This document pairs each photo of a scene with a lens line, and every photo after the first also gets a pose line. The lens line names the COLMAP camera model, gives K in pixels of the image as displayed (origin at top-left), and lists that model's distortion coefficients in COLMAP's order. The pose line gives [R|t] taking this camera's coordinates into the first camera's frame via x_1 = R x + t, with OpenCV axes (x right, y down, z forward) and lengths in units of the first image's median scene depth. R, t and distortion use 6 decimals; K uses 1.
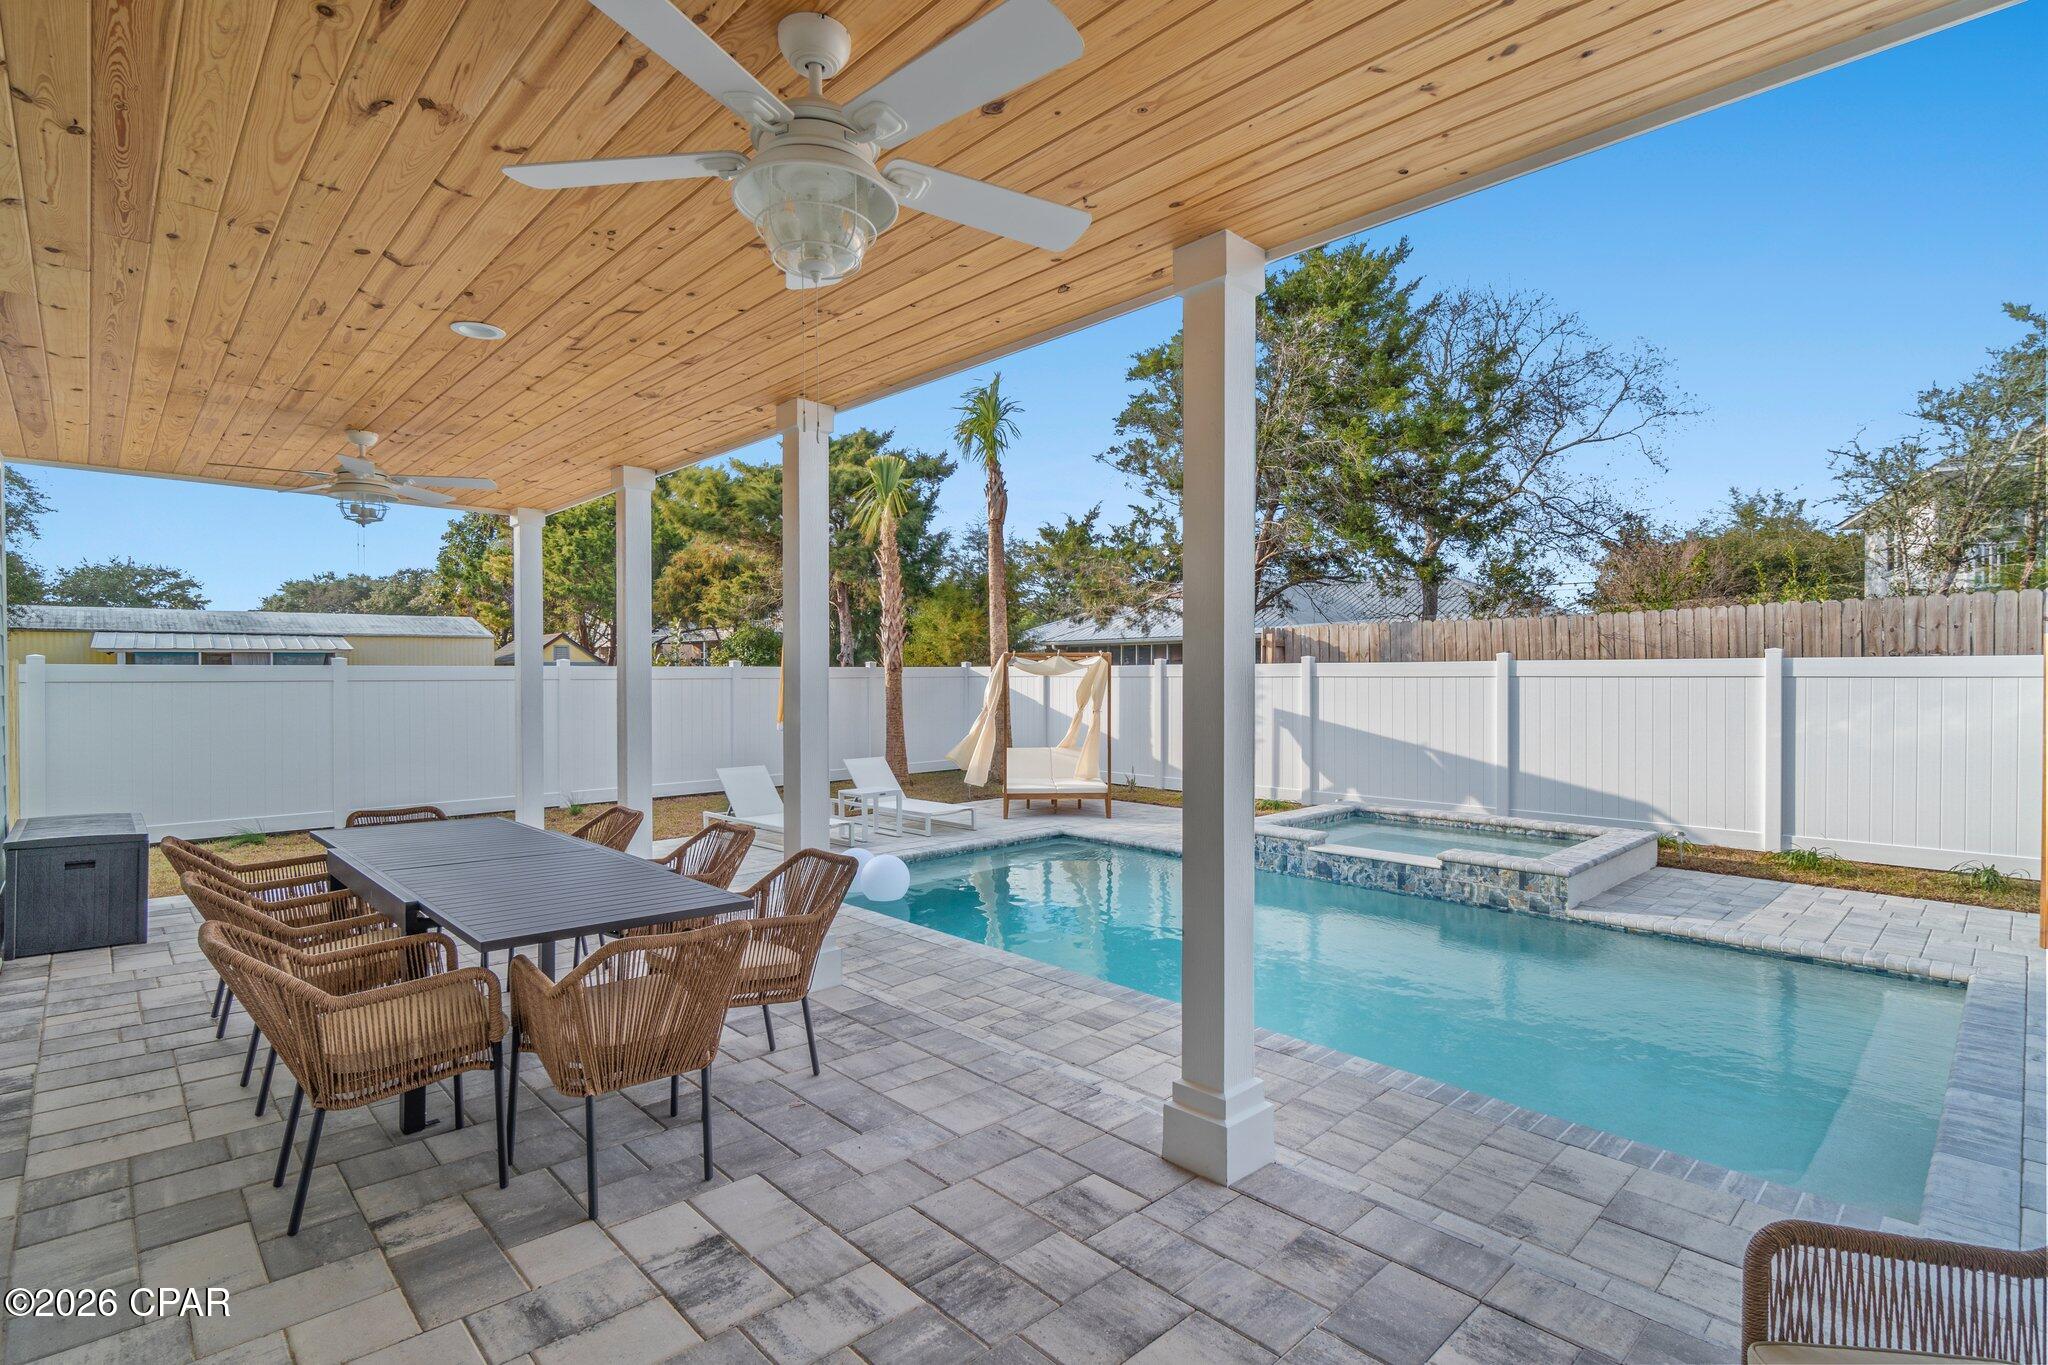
lens RADIAL K [[981.6, 0, 1027.7], [0, 981.6, 683.8], [0, 0, 1]] dist [-0.002758, -0.000157]
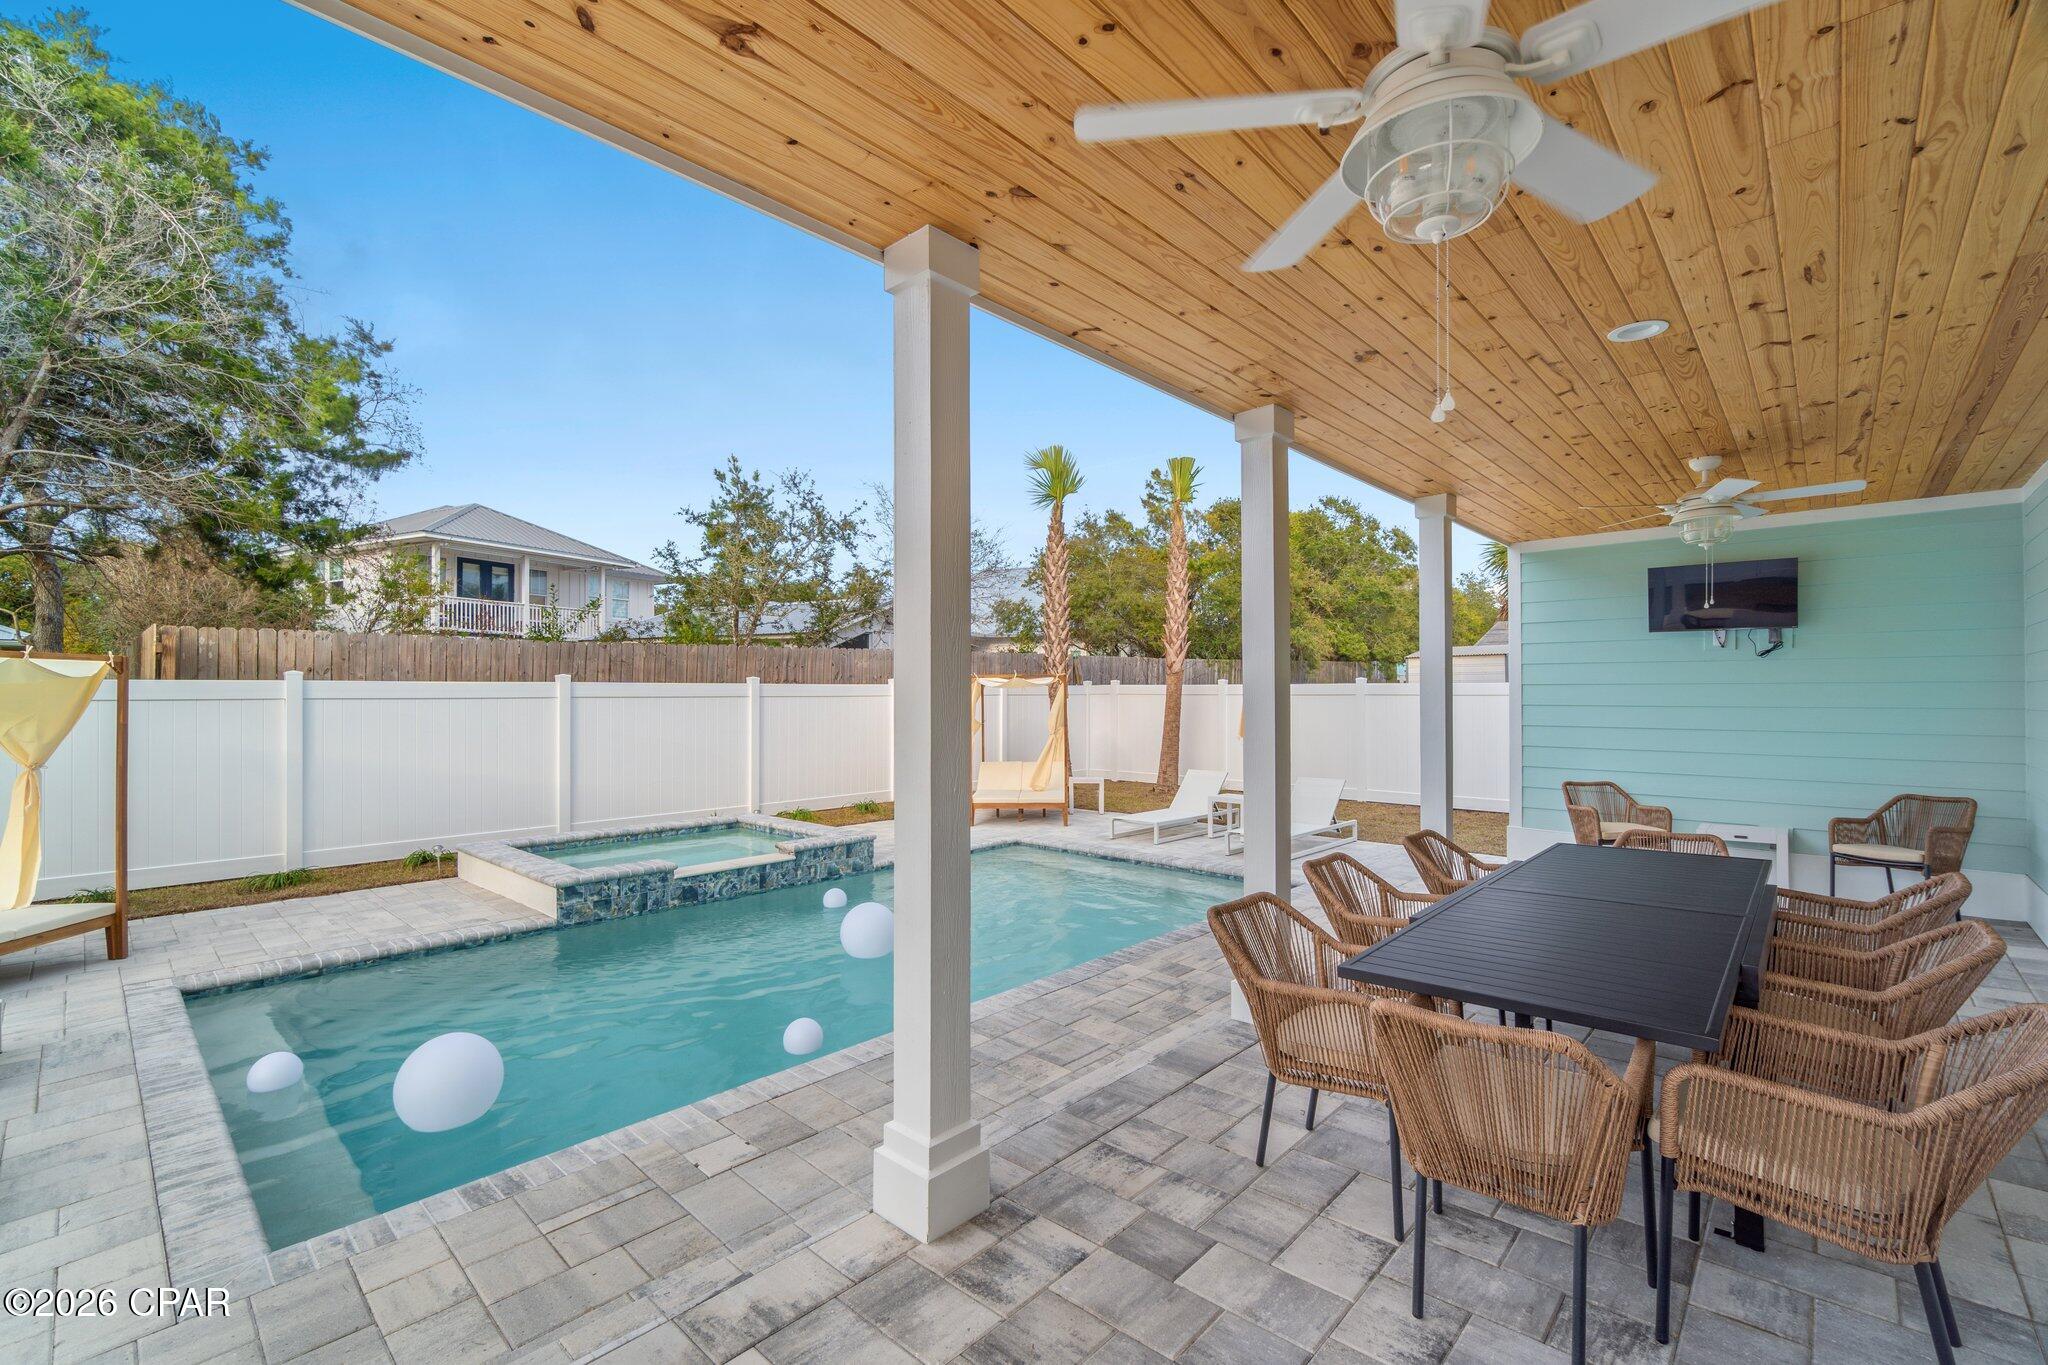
lens RADIAL K [[885.4, 0, 1027.4], [0, 885.4, 680.9], [0, 0, 1]] dist [0.002913, 0.000185]
pose [[-0.068750, 0.016913, 0.997491, -0.866955], [0.011055, 0.999808, -0.016191, -0.006618], [-0.997573, 0.009914, -0.068924, 1.042123]]
